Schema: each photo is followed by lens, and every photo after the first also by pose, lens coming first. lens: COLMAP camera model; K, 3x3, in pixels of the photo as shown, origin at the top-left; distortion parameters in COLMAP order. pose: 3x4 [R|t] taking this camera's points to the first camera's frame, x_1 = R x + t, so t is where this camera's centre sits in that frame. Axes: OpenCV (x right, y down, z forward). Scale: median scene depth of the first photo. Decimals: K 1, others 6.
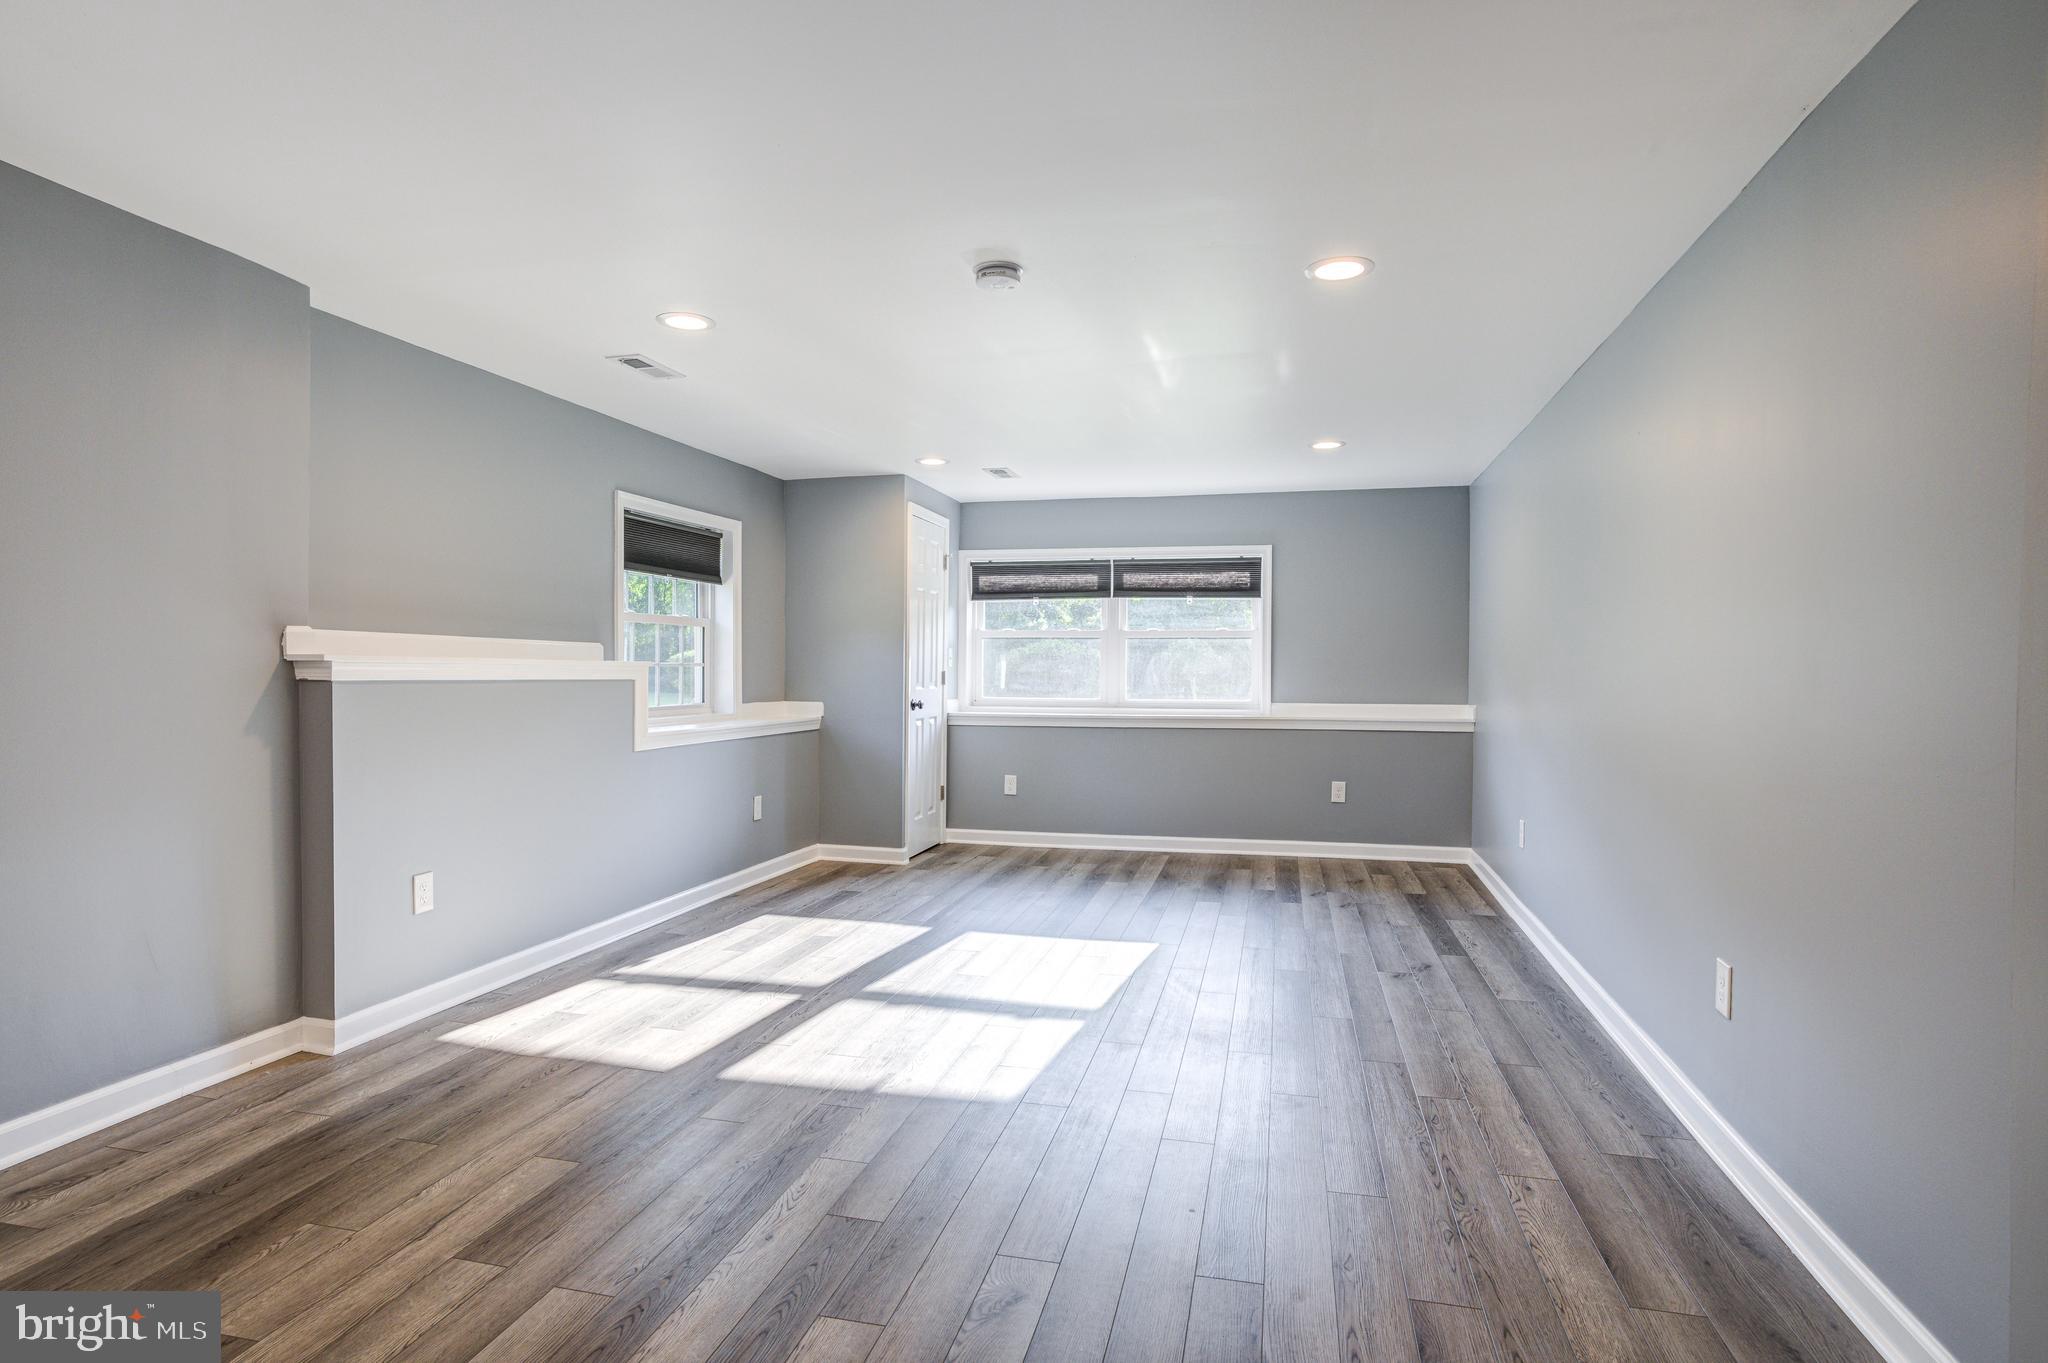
lens RADIAL K [[1103.9, 0, 1024.0], [0, 1103.9, 681.5], [0, 0, 1]] dist [-0.064001, 0.044147]
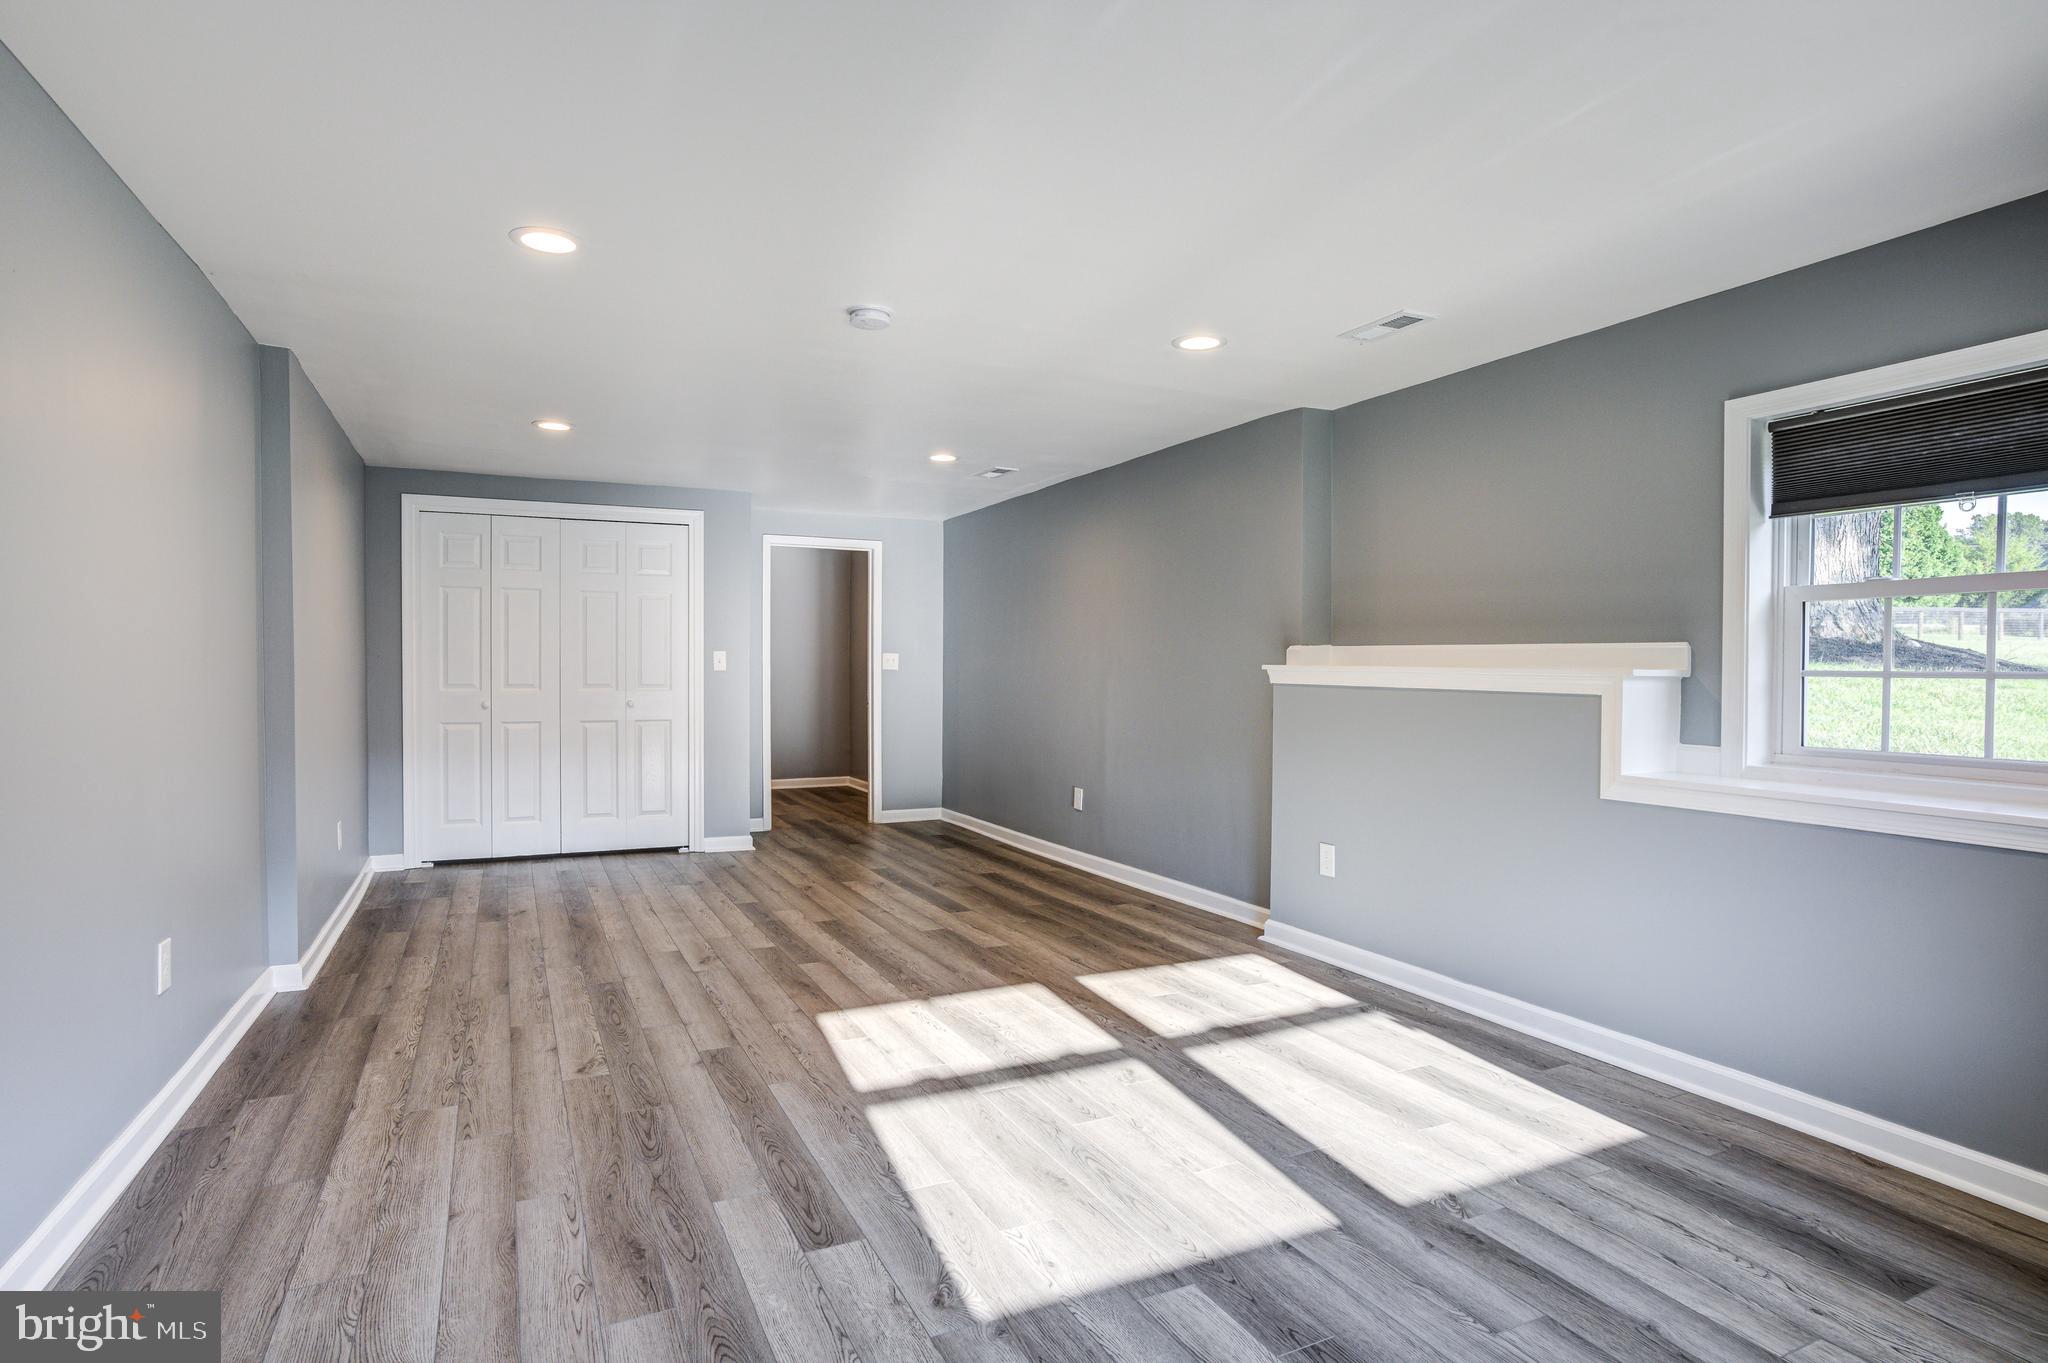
lens RADIAL K [[1103.9, 0, 1024.0], [0, 1103.9, 681.5], [0, 0, 1]] dist [-0.064001, 0.044147]
pose [[-0.778955, -0.001263, -0.627079, 0.533980], [-0.015582, 0.999728, 0.017342, -0.023705], [0.626886, 0.023280, -0.778763, 1.918639]]
